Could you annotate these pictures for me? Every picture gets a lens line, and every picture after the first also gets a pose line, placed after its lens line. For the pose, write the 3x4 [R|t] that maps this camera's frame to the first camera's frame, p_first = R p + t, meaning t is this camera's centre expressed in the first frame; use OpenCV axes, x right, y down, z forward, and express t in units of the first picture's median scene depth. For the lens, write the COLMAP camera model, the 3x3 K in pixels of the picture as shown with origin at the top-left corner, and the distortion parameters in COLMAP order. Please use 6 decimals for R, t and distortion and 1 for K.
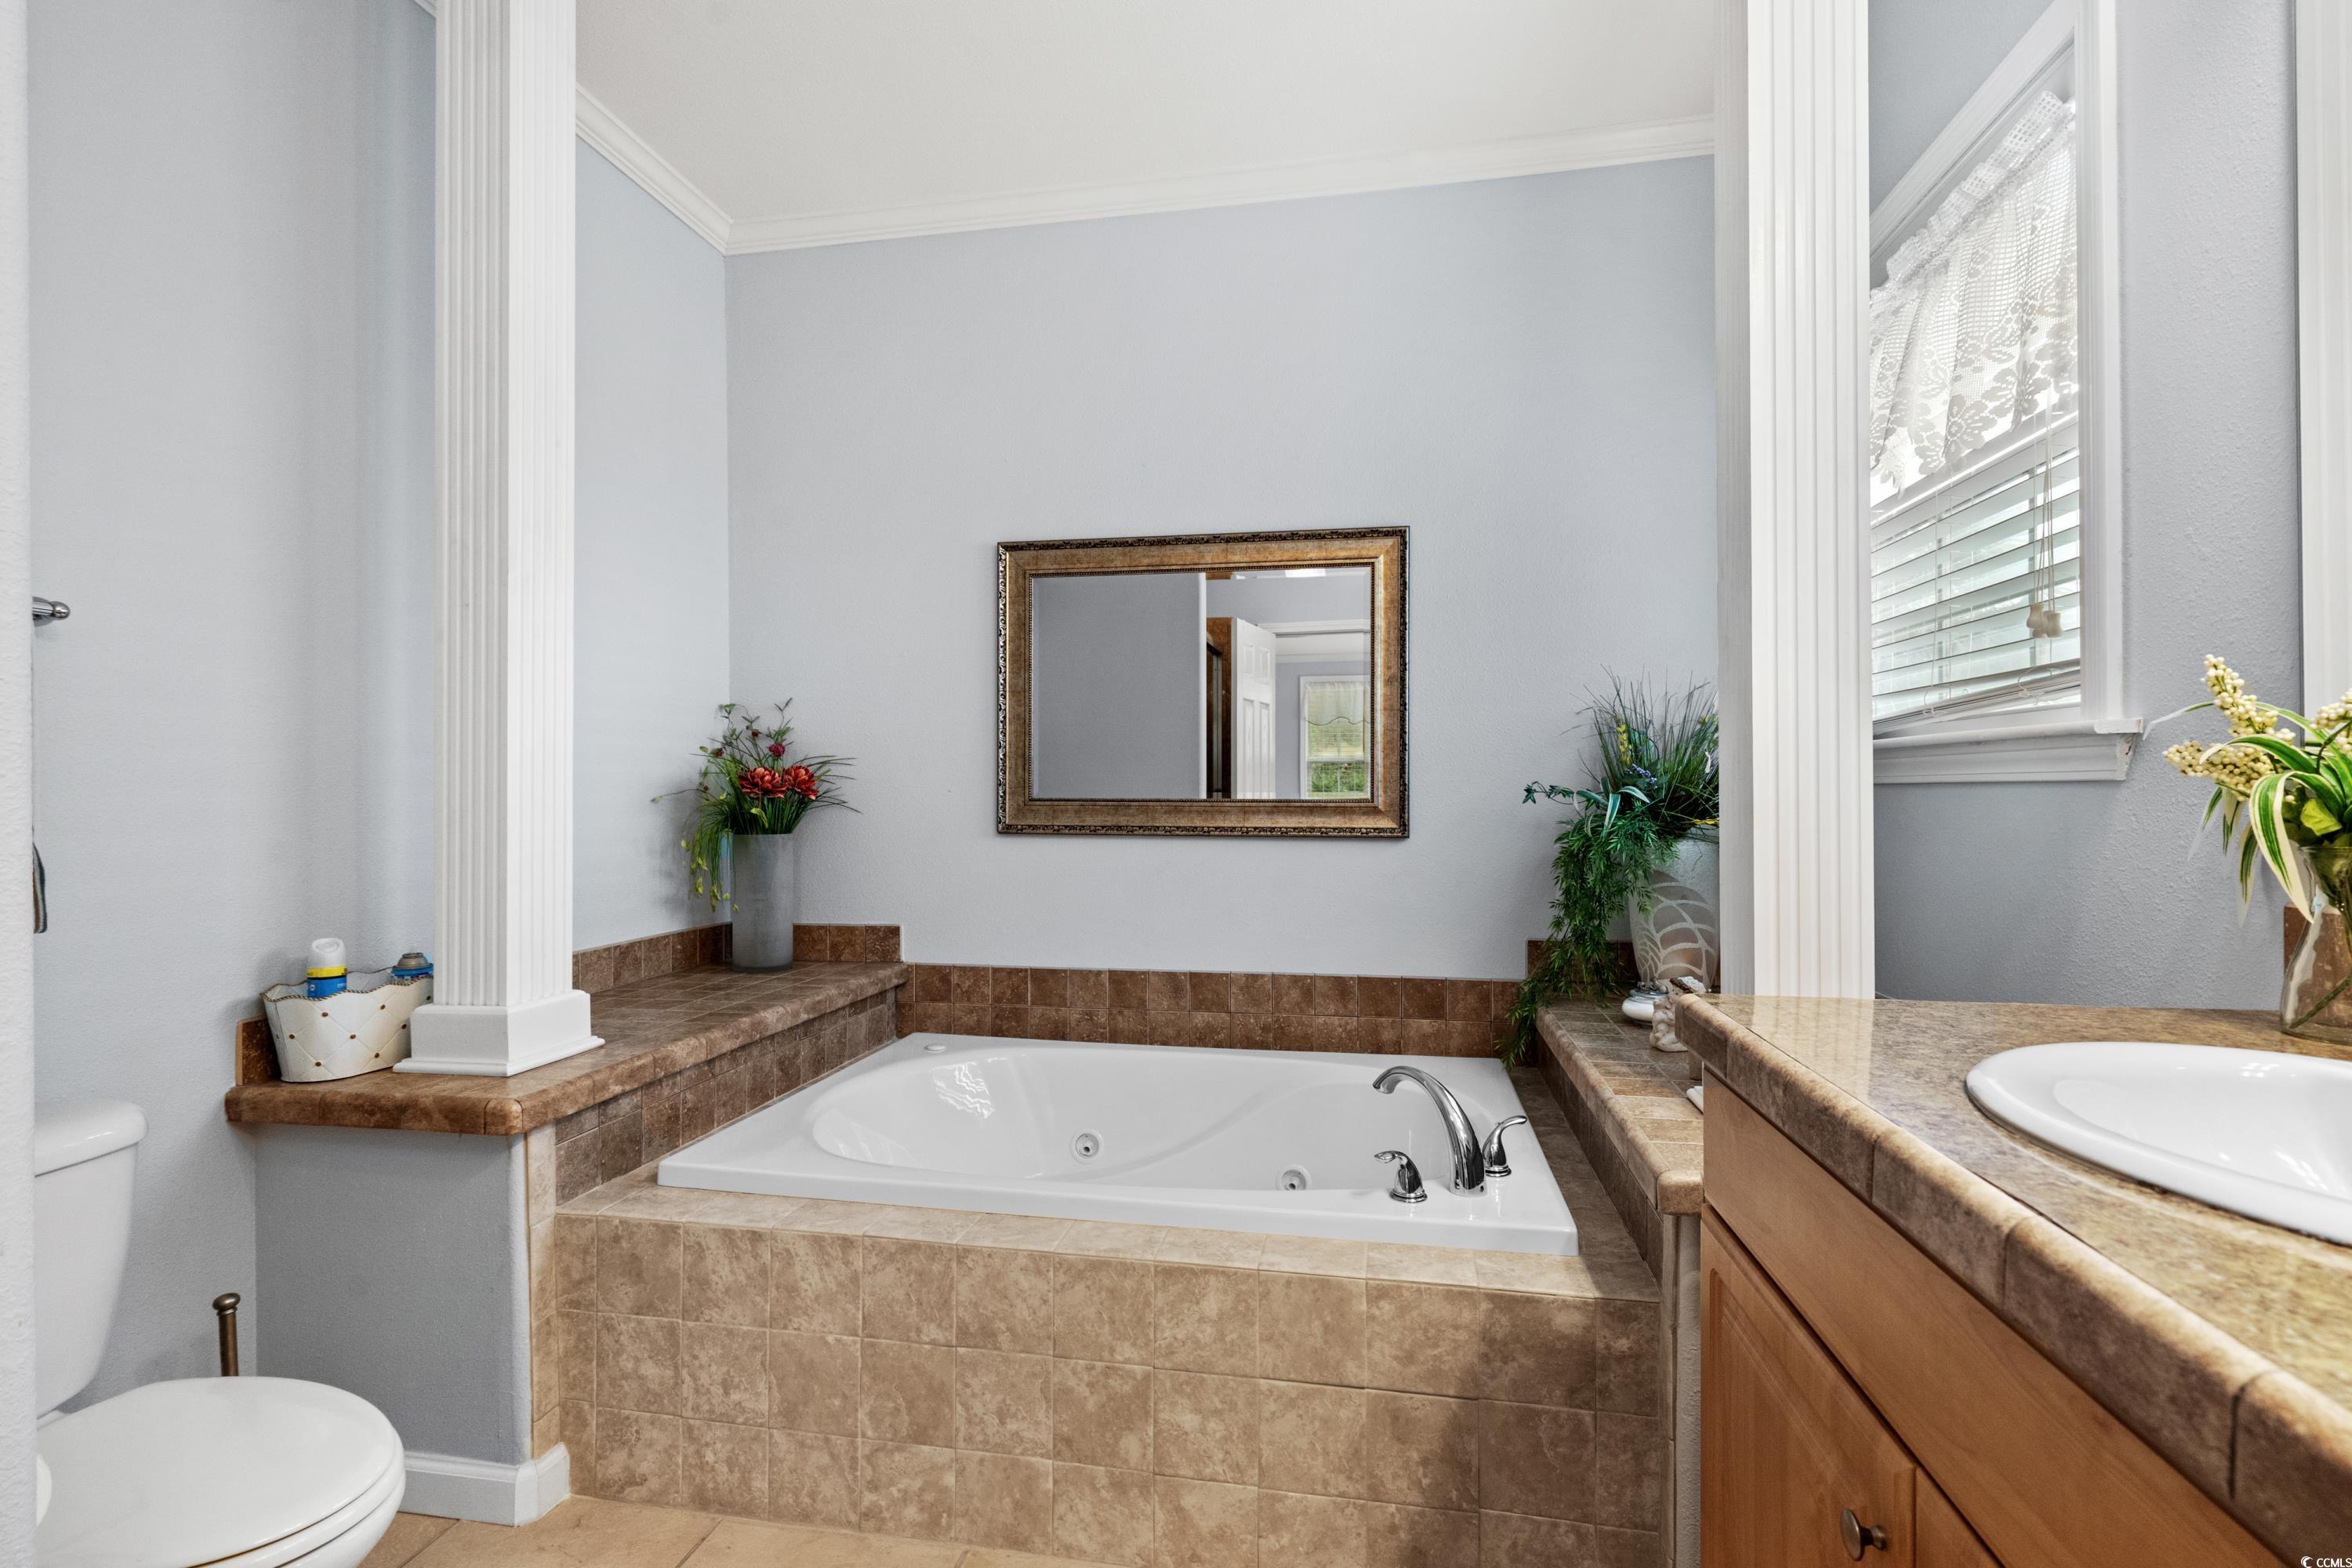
lens RADIAL K [[1058.3, 0, 1191.1], [0, 1058.3, 785.1], [0, 0, 1]] dist [0.001259, 0.000610]
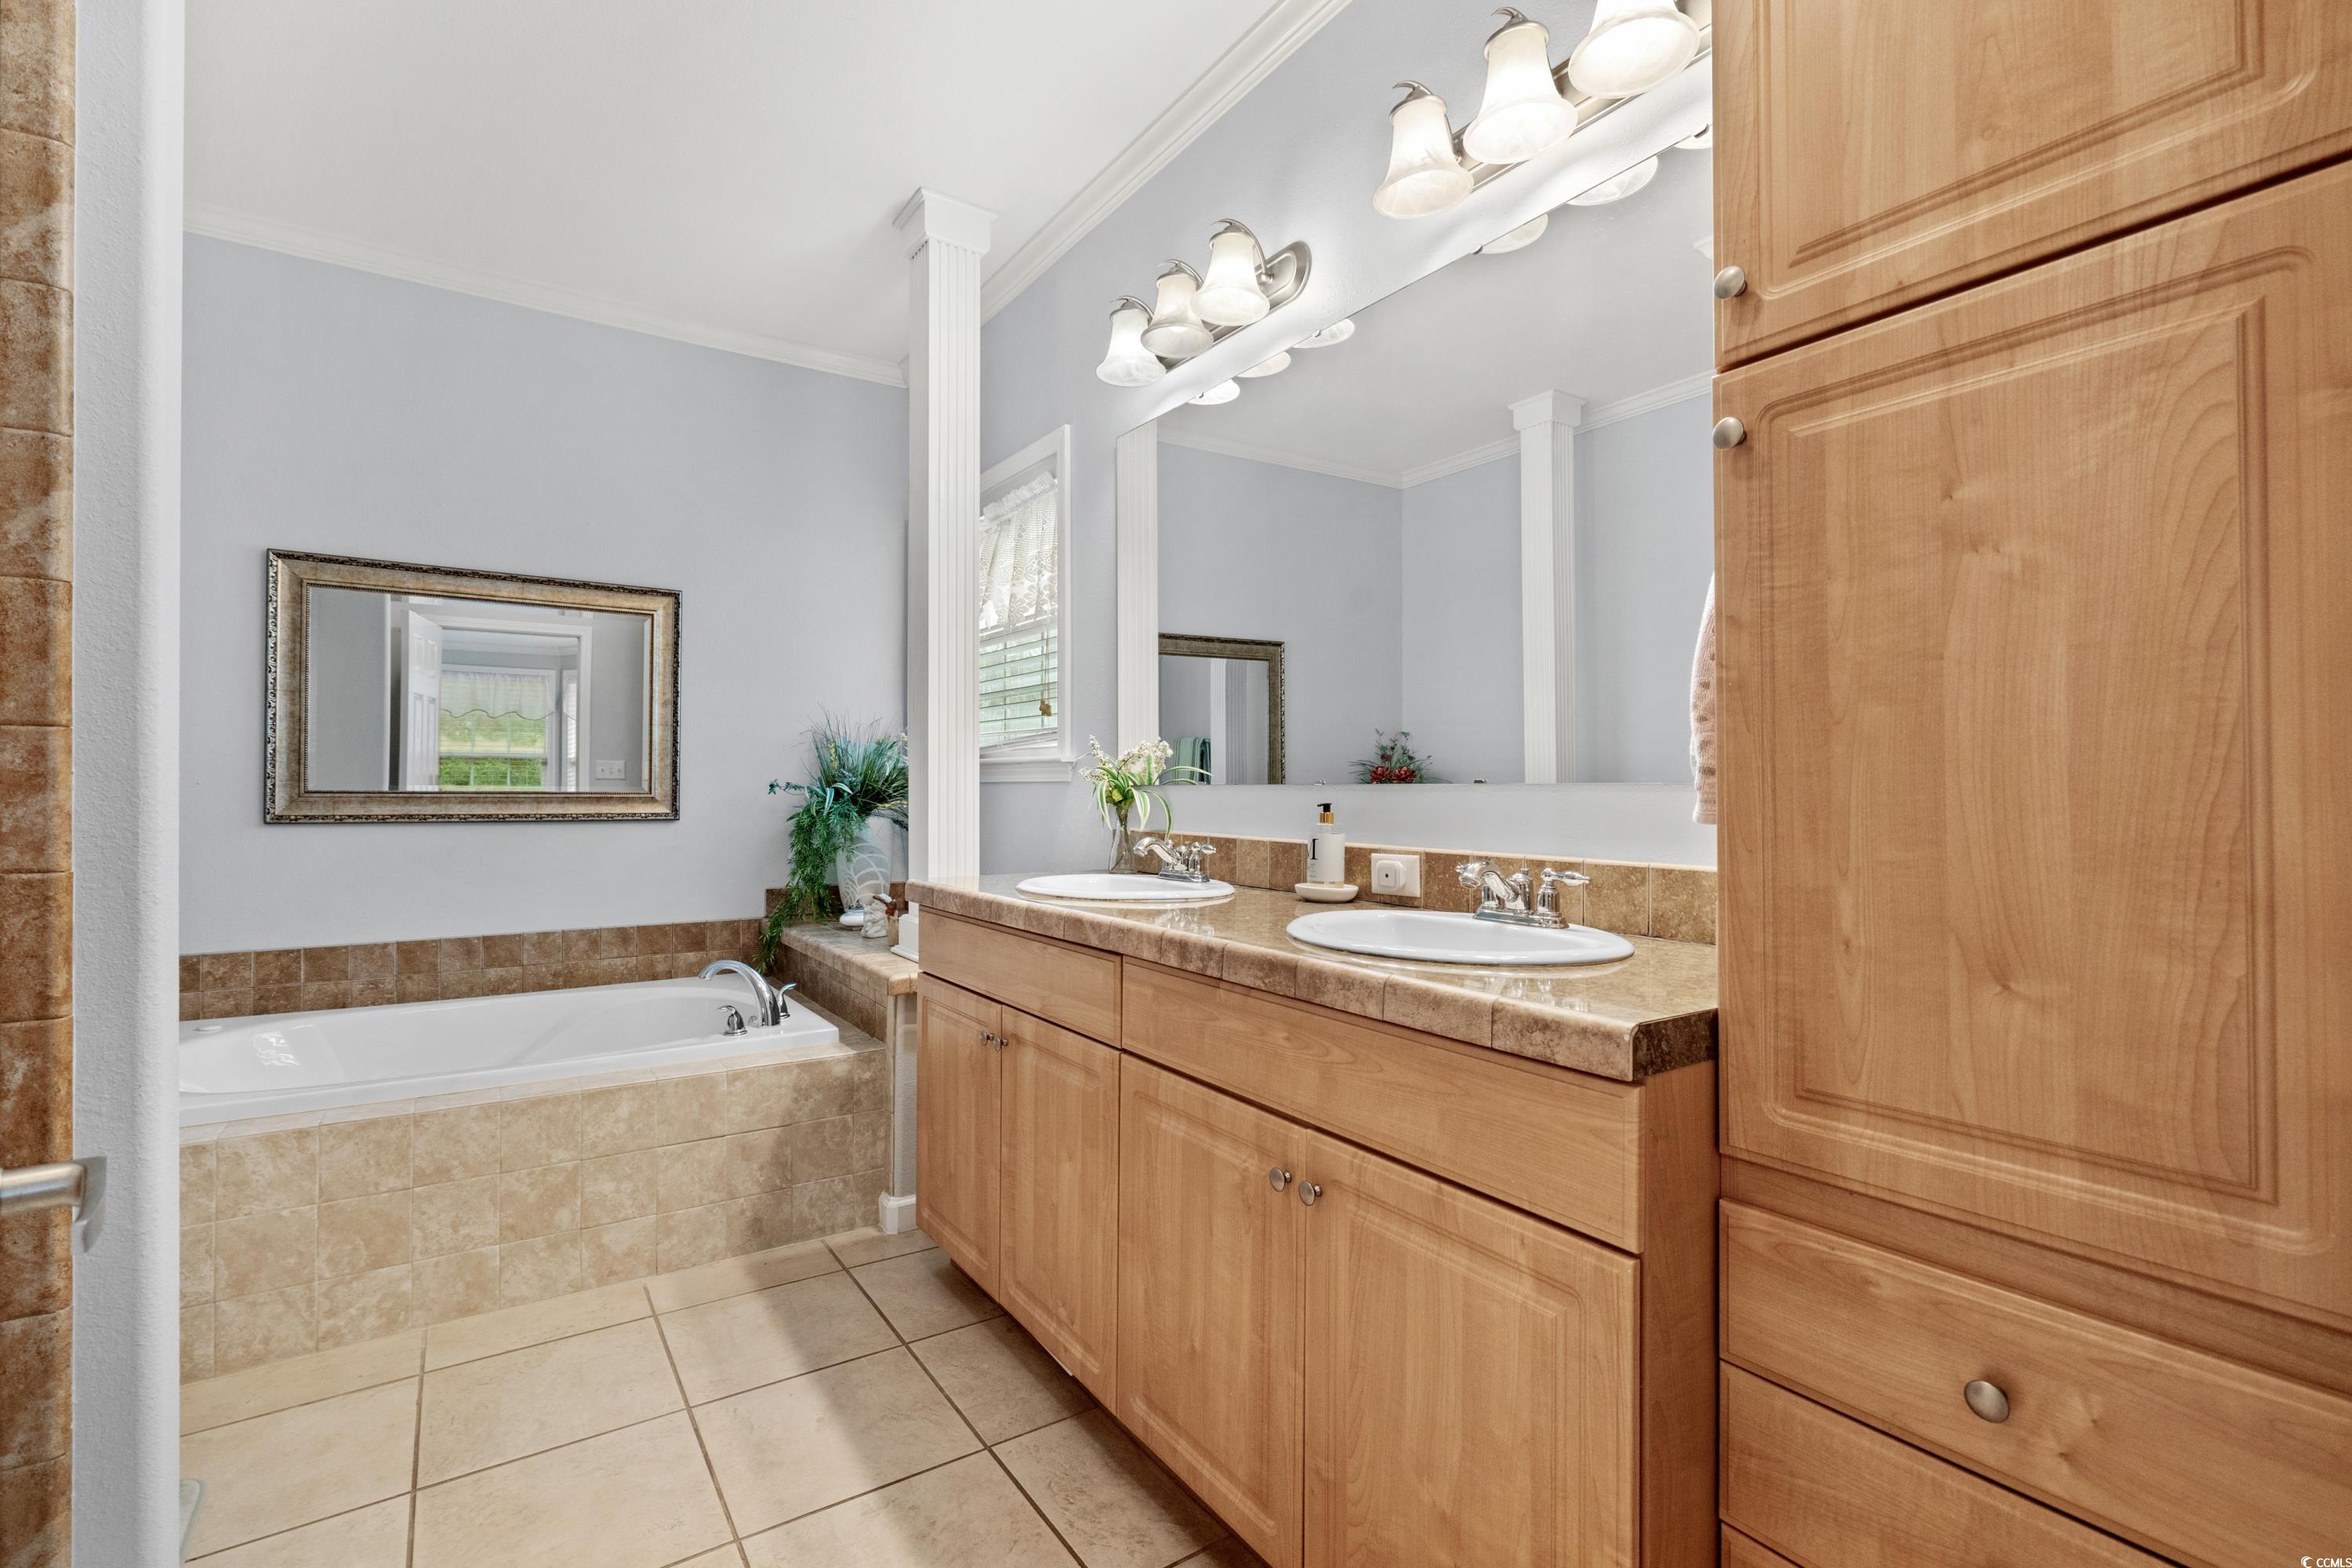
lens RADIAL K [[1058.3, 0, 1191.1], [0, 1058.3, 785.1], [0, 0, 1]] dist [0.001259, 0.000610]
pose [[0.695384, 0.005449, 0.718618, -0.505170], [-0.006934, 0.999976, -0.000872, 0.002655], [-0.718605, -0.004377, 0.695405, -0.670044]]
